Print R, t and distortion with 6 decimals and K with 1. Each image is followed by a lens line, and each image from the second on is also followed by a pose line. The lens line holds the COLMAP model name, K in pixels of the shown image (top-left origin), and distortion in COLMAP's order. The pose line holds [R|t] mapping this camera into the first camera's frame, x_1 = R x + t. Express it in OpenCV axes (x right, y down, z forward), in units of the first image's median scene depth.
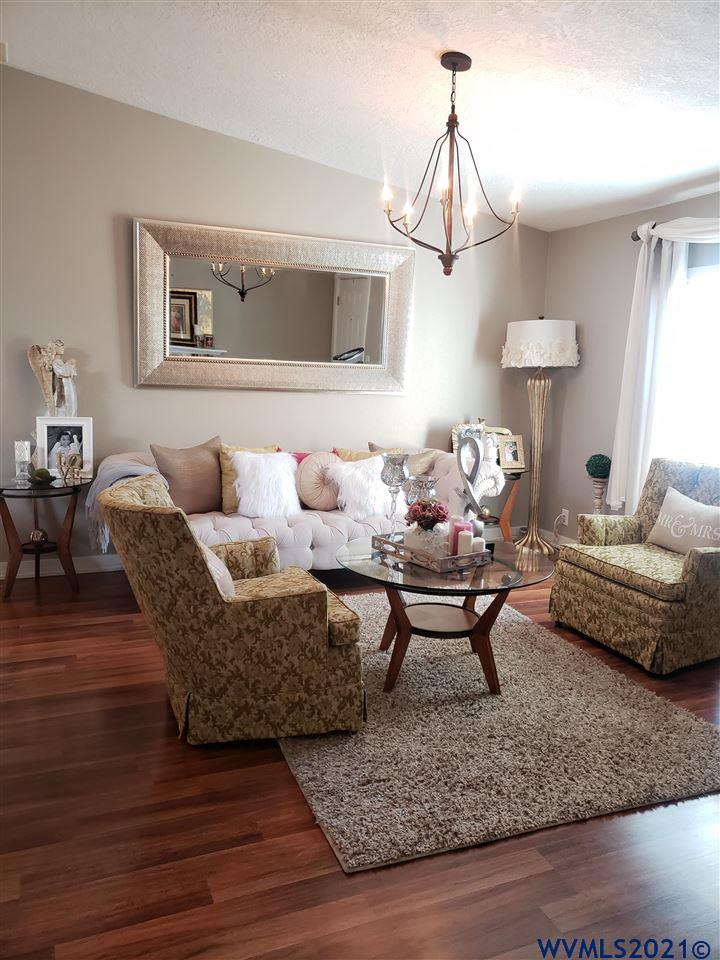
lens RADIAL K [[749.5, 0, 366.9], [0, 749.5, 476.6], [0, 0, 1]] dist [0.038904, -0.010197]
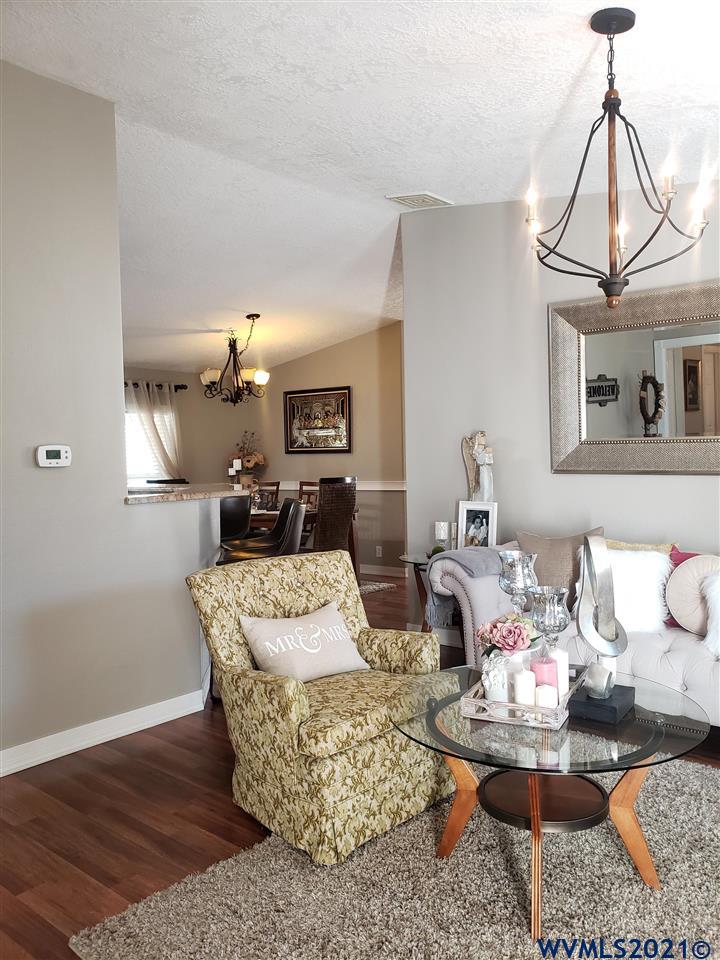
lens RADIAL K [[749.5, 0, 367.0], [0, 749.5, 484.0], [0, 0, 1]] dist [0.038904, -0.010197]
pose [[0.441443, -0.003956, -0.897281, 0.489277], [-0.094520, 0.994222, -0.050885, -0.034922], [0.892297, 0.107274, 0.438518, 0.386988]]
